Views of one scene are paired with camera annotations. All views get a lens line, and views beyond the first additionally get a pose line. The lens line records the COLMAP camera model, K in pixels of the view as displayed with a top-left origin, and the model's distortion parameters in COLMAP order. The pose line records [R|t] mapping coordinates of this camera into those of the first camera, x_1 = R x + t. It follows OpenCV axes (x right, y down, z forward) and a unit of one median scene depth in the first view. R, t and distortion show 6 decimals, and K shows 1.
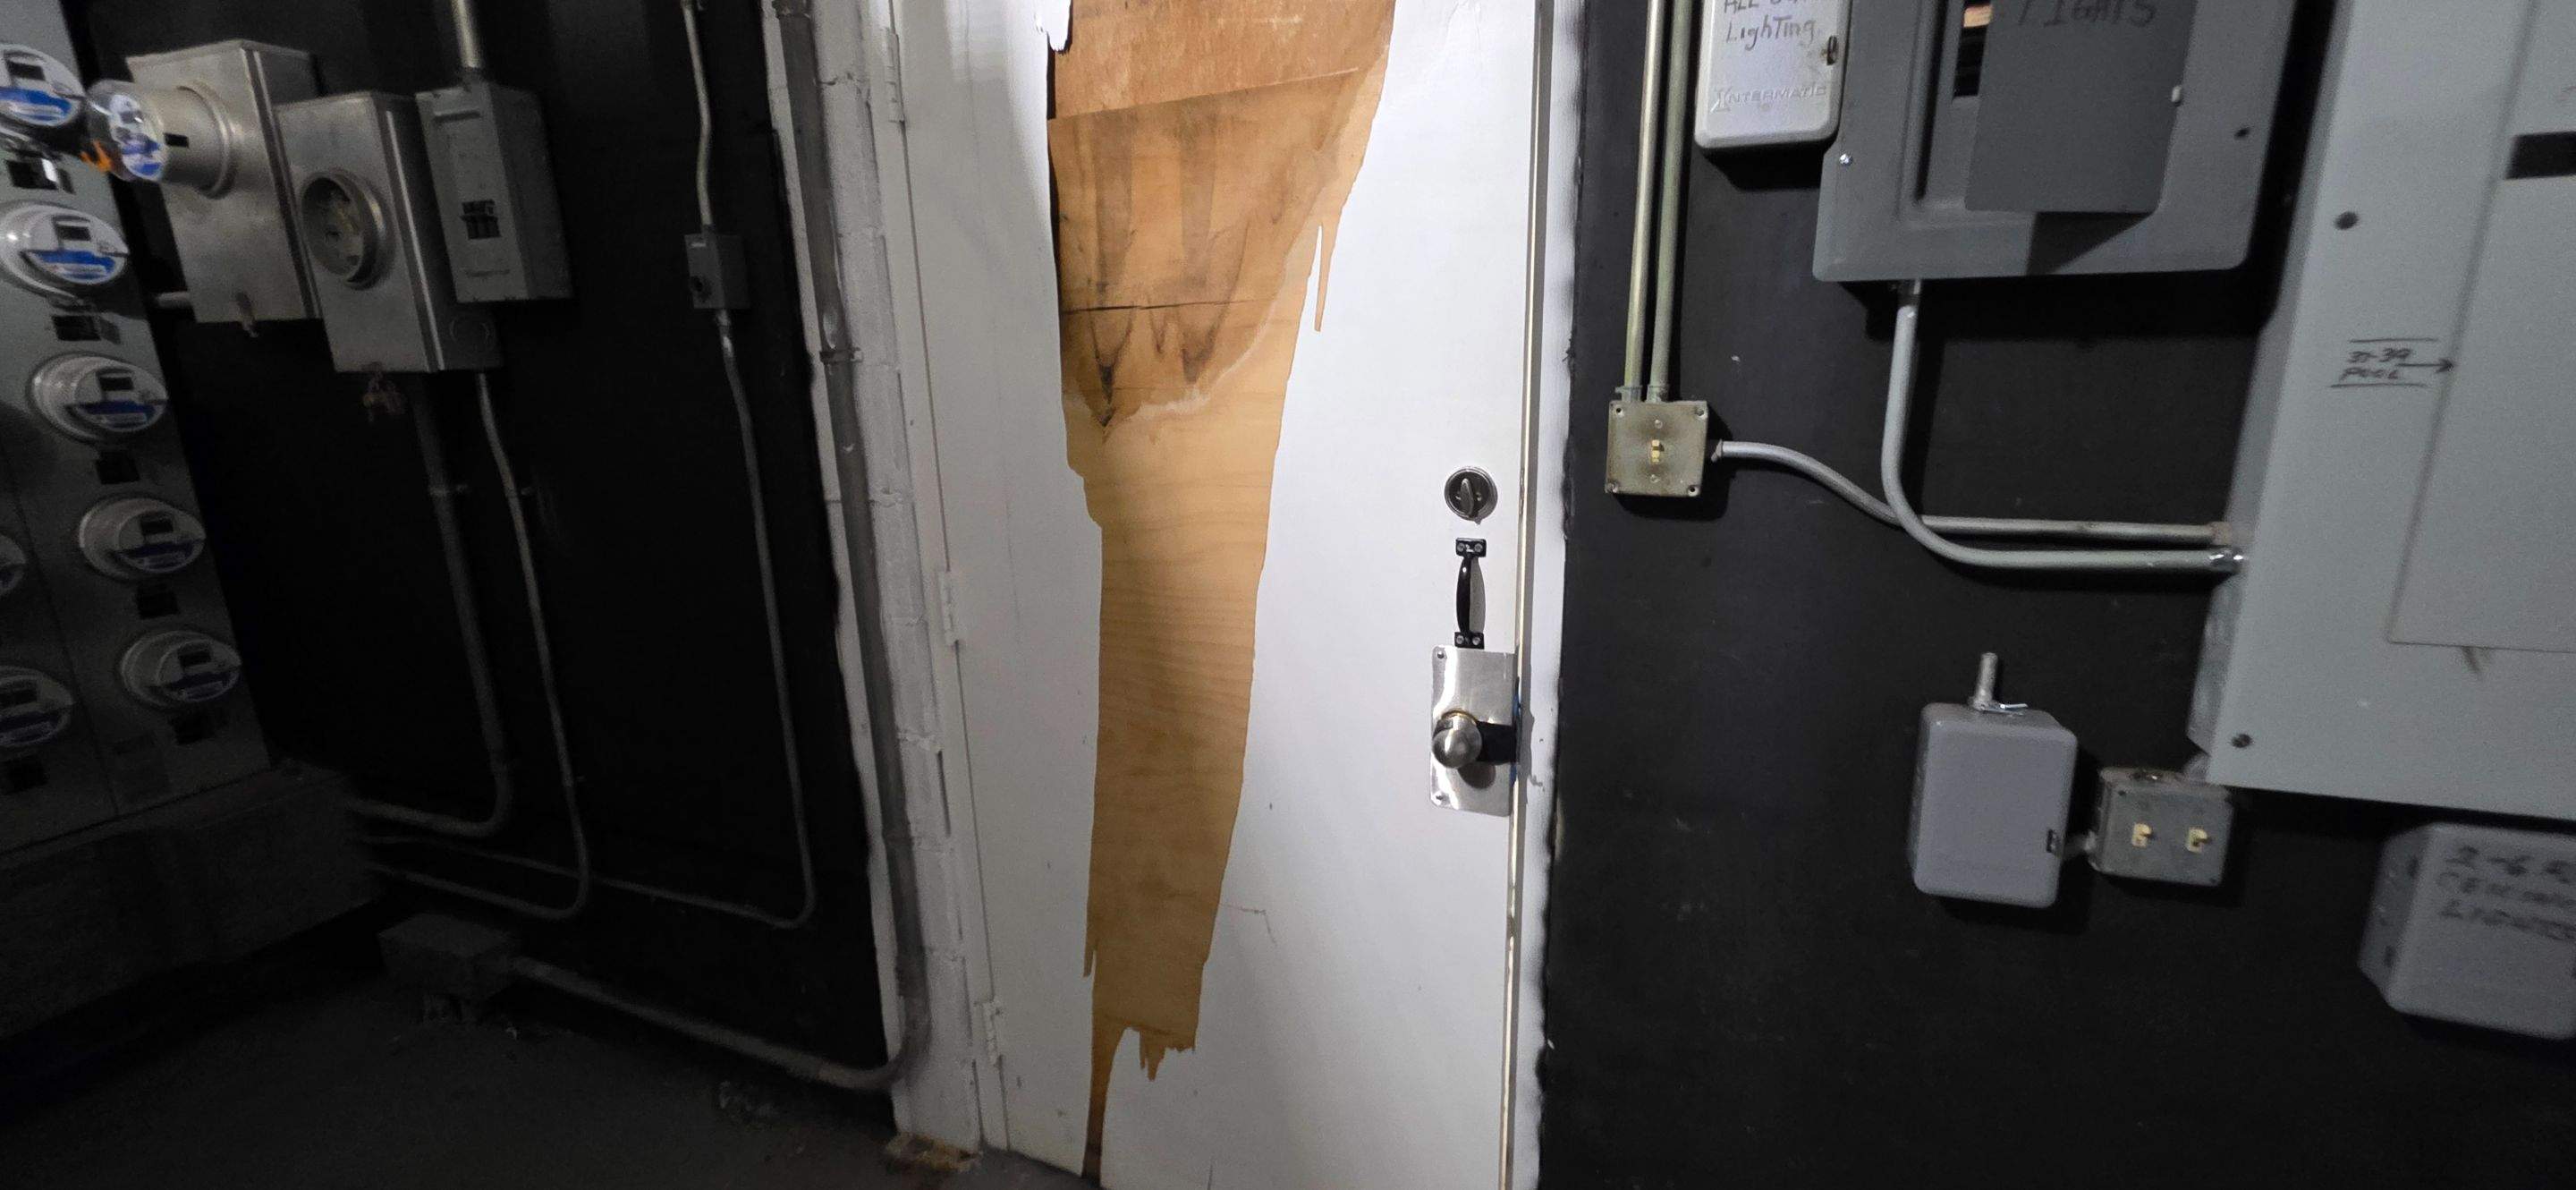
lens RADIAL K [[1034.7, 0, 1283.0], [0, 1034.7, 599.3], [0, 0, 1]] dist [0.001660, -0.000599]
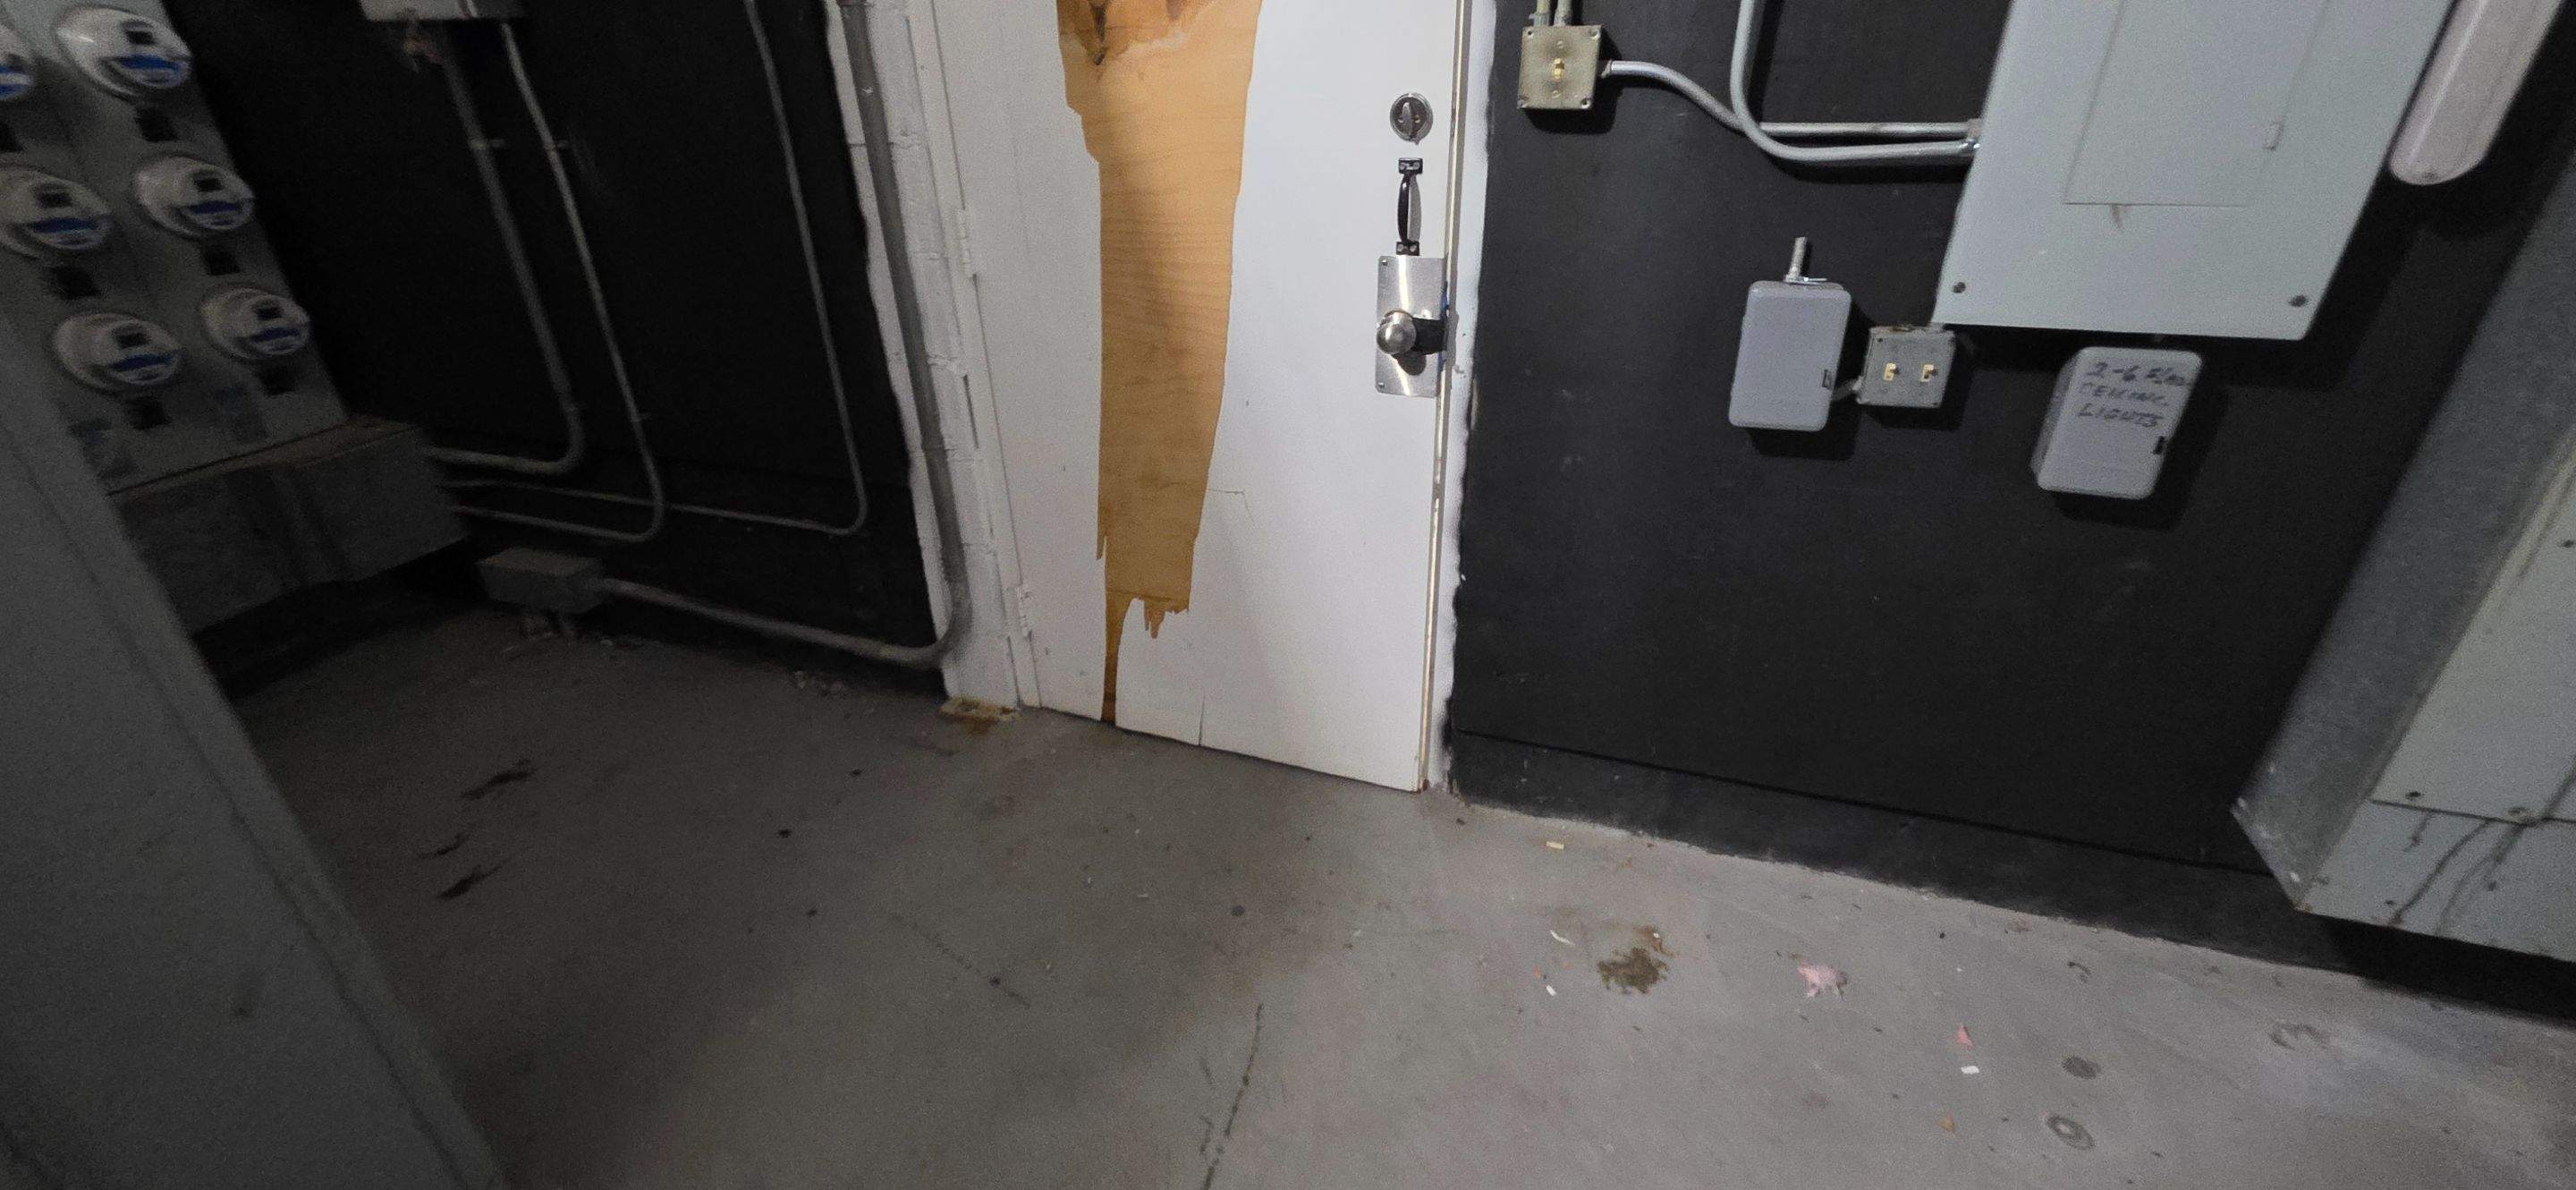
lens RADIAL K [[1034.7, 0, 1283.8], [0, 1034.7, 590.7], [0, 0, 1]] dist [0.001660, -0.000599]
pose [[0.999443, -0.010944, 0.031530, -0.009623], [0.003396, 0.973152, 0.230139, 0.136014], [-0.033202, -0.229904, 0.972647, -0.256850]]
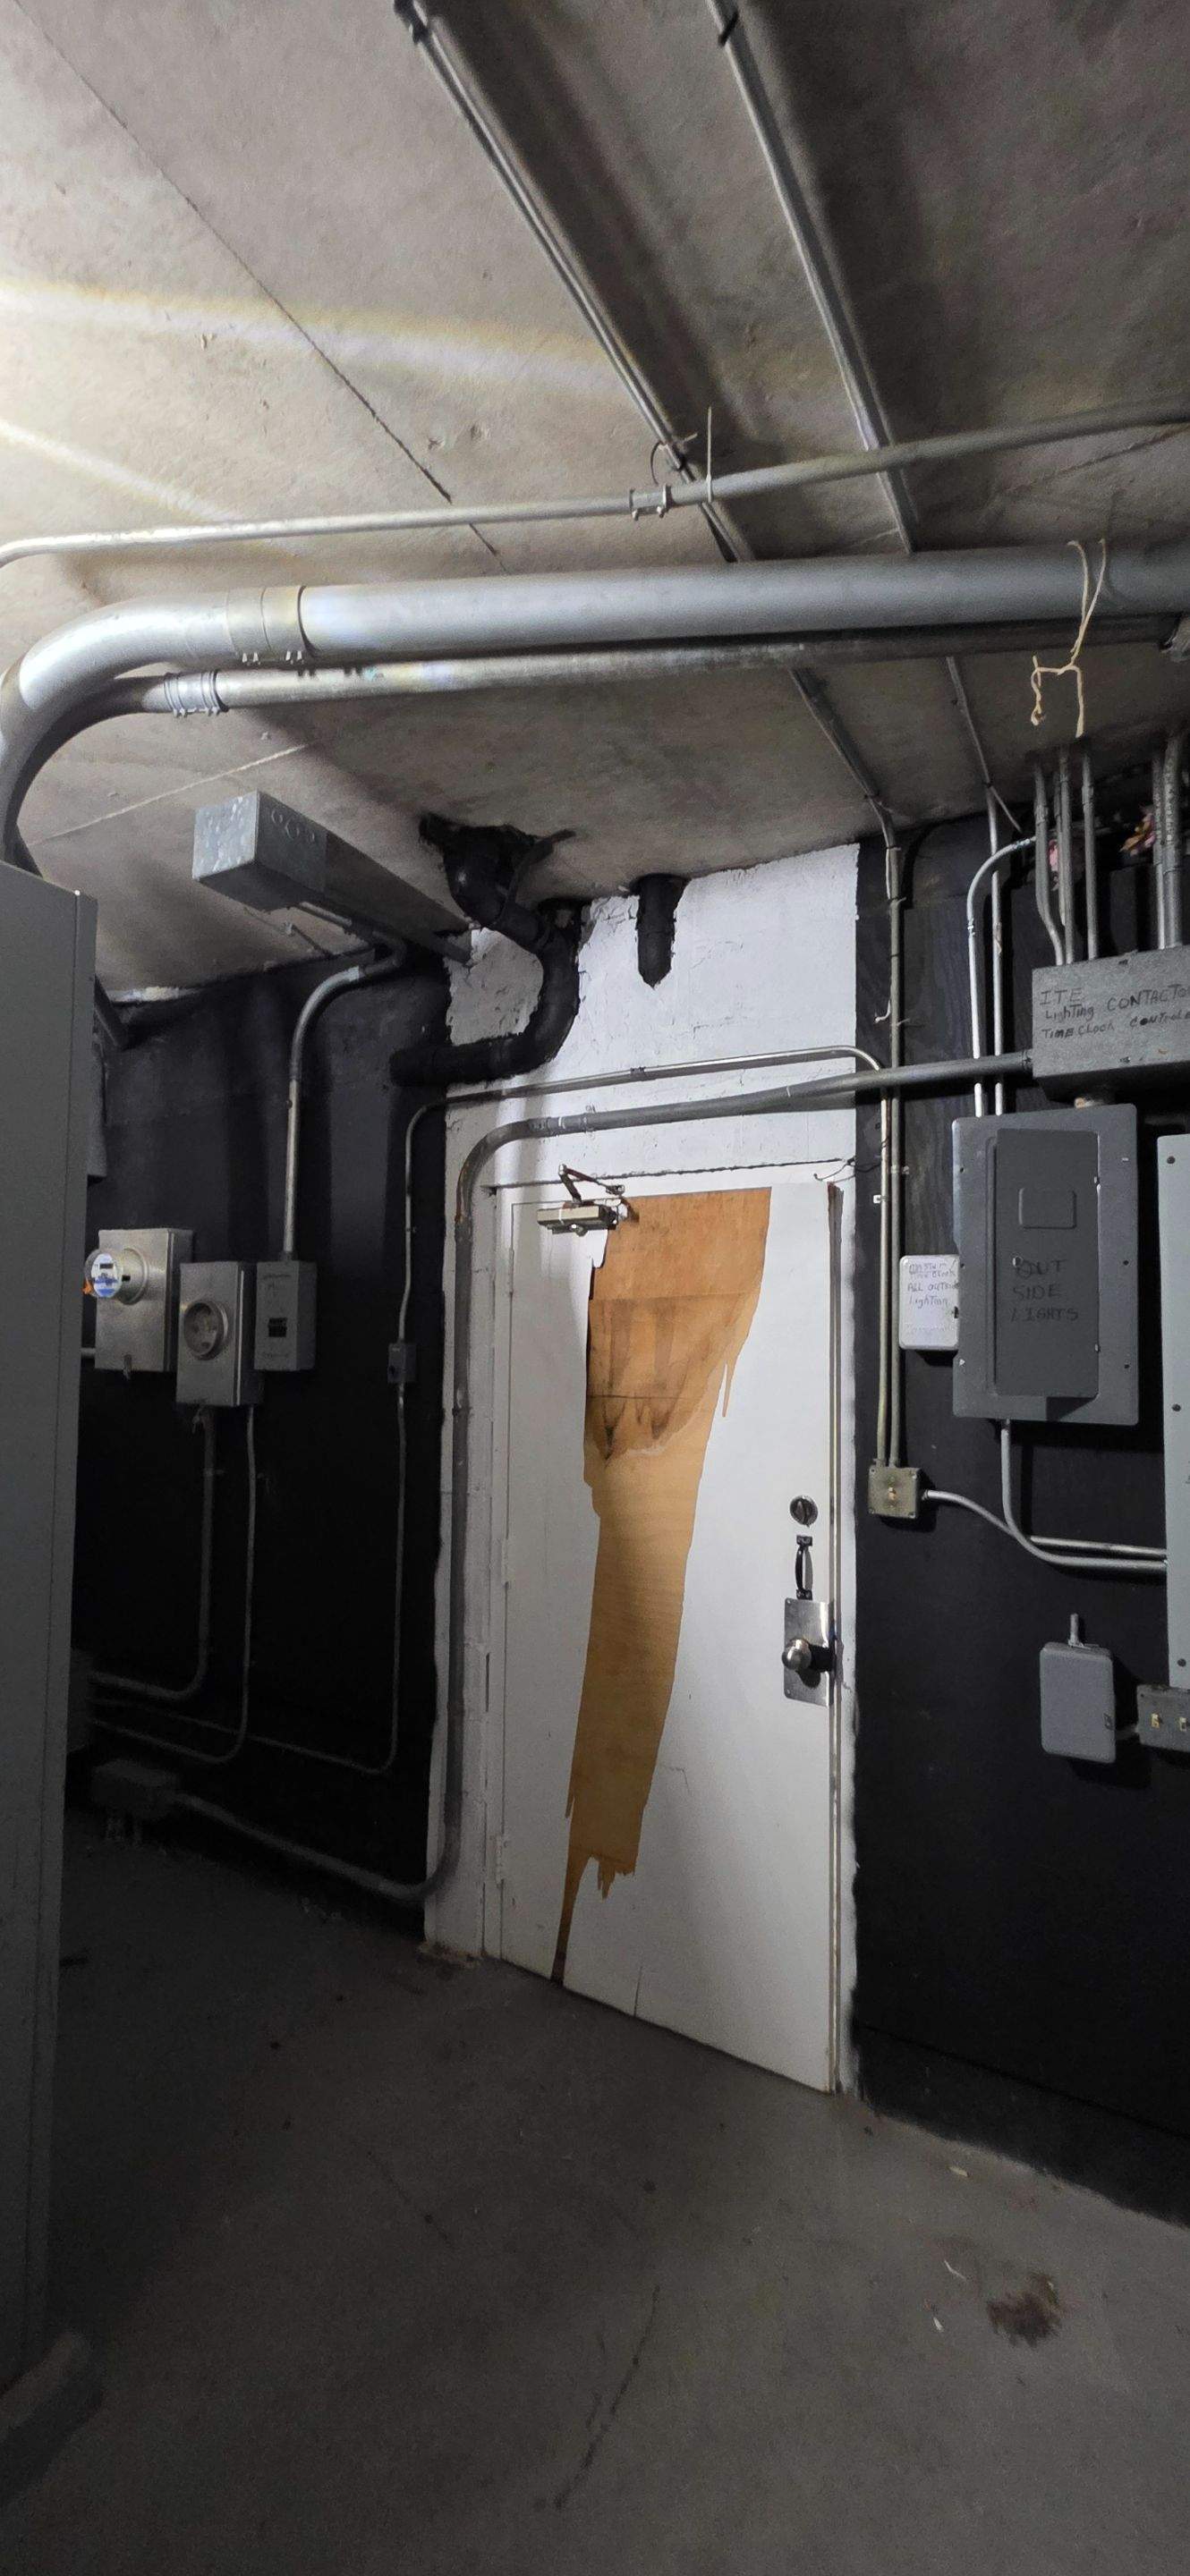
lens RADIAL K [[1034.7, 0, 600.2], [0, 1034.7, 1283.9], [0, 0, 1]] dist [0.001660, -0.000599]
pose [[0.988038, 0.026327, -0.151944, 0.081281], [-0.070498, 0.953441, -0.293224, 0.067980], [0.137150, 0.300428, 0.943892, -0.780561]]
